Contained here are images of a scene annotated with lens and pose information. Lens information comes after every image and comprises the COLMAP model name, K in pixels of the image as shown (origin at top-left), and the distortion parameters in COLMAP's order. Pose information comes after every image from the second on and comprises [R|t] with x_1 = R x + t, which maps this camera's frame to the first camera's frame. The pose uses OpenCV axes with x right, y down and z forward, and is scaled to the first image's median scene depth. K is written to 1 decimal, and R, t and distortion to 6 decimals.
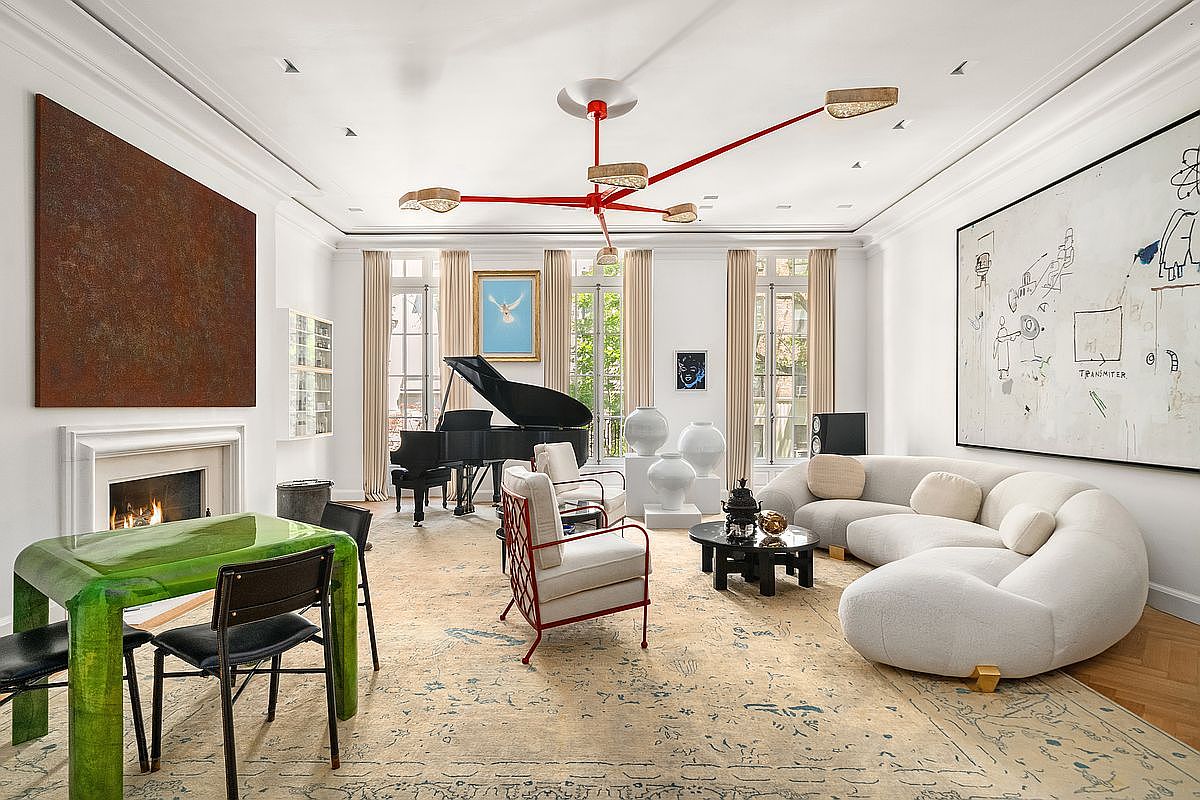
lens RADIAL K [[496.1, 0, 600.0], [0, 496.1, 400.0], [0, 0, 1]] dist [0.001450, 0.000211]
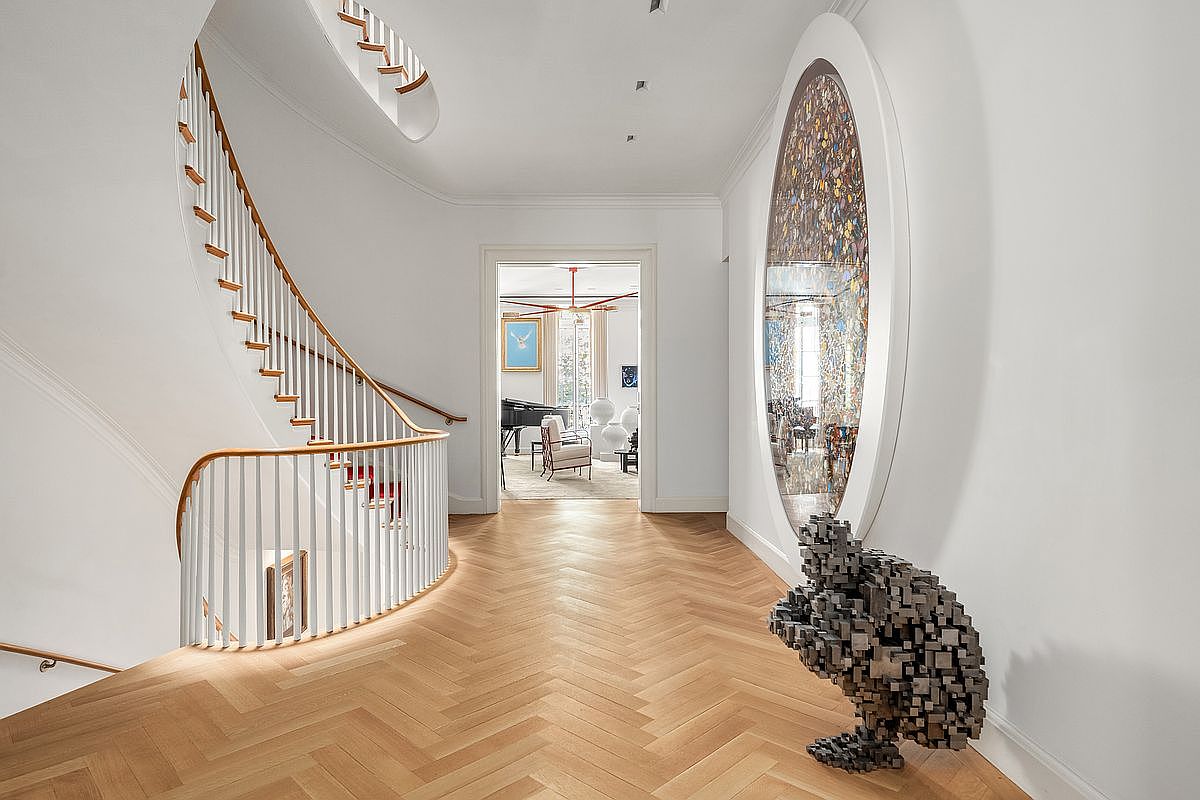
lens RADIAL K [[496.1, 0, 600.0], [0, 496.1, 400.0], [0, 0, 1]] dist [0.001450, 0.000211]
pose [[0.999240, -0.001530, 0.038943, 0.014965], [0.001192, 0.999961, 0.008706, 0.006859], [-0.038955, -0.008653, 0.999203, -0.711101]]
